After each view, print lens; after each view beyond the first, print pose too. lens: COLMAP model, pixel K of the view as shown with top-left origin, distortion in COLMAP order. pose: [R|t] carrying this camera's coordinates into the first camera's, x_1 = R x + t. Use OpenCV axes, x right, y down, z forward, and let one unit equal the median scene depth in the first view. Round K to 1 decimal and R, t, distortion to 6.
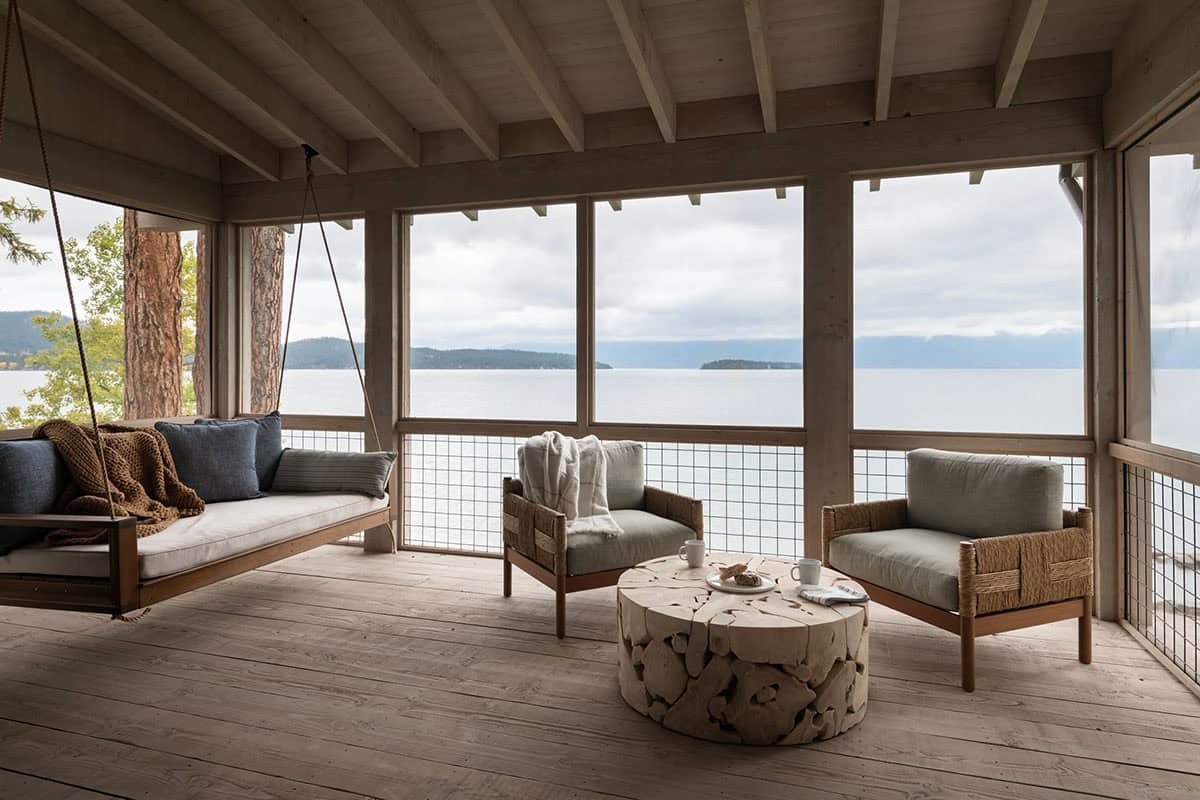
lens RADIAL K [[742.1, 0, 600.0], [0, 742.1, 400.0], [0, 0, 1]] dist [-0.000596, -0.001260]
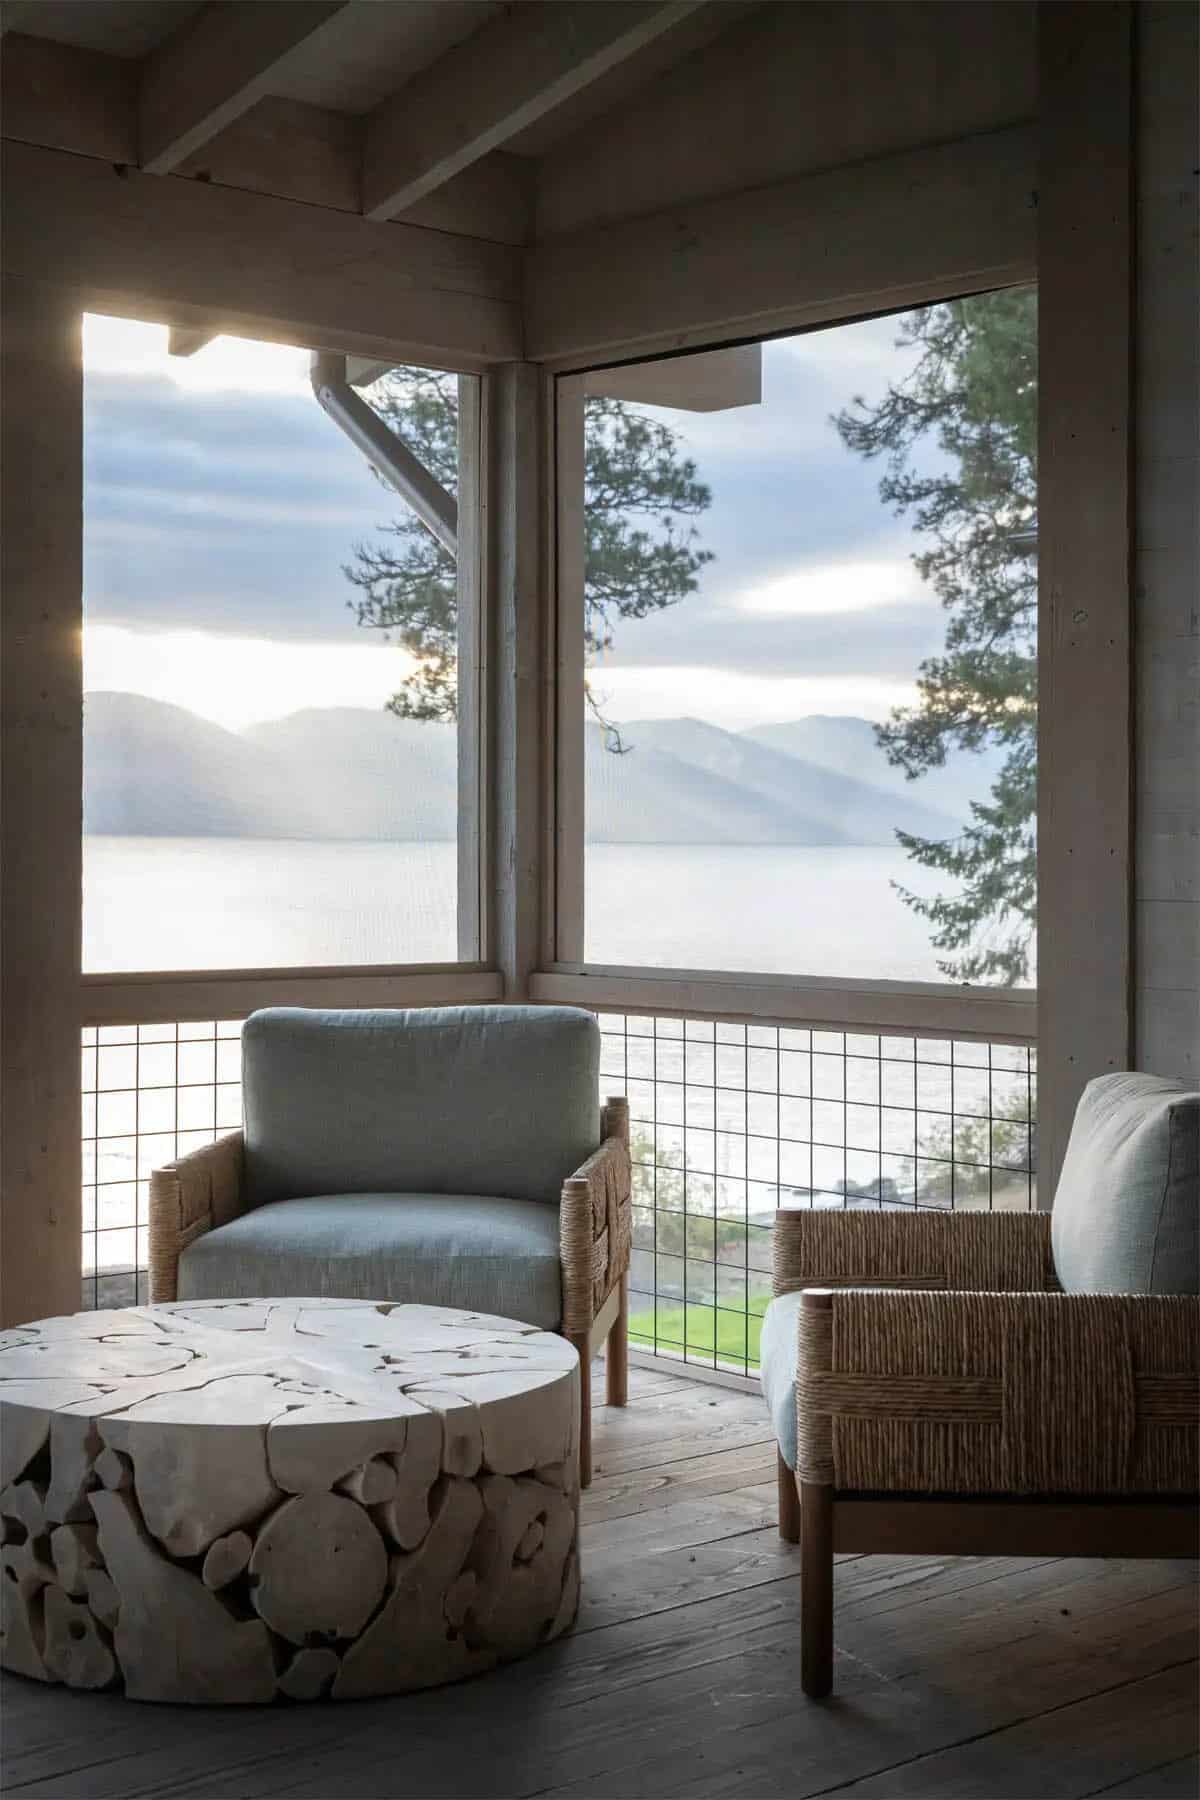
lens RADIAL K [[2630.5, 0, 600.0], [0, 2630.5, 900.0], [0, 0, 1]] dist [0.019264, 0.715801]
pose [[0.514962, -0.034906, 0.856502, -0.922506], [0.035701, 0.999177, 0.019256, -0.022407], [-0.856469, 0.020662, 0.515784, 0.092042]]
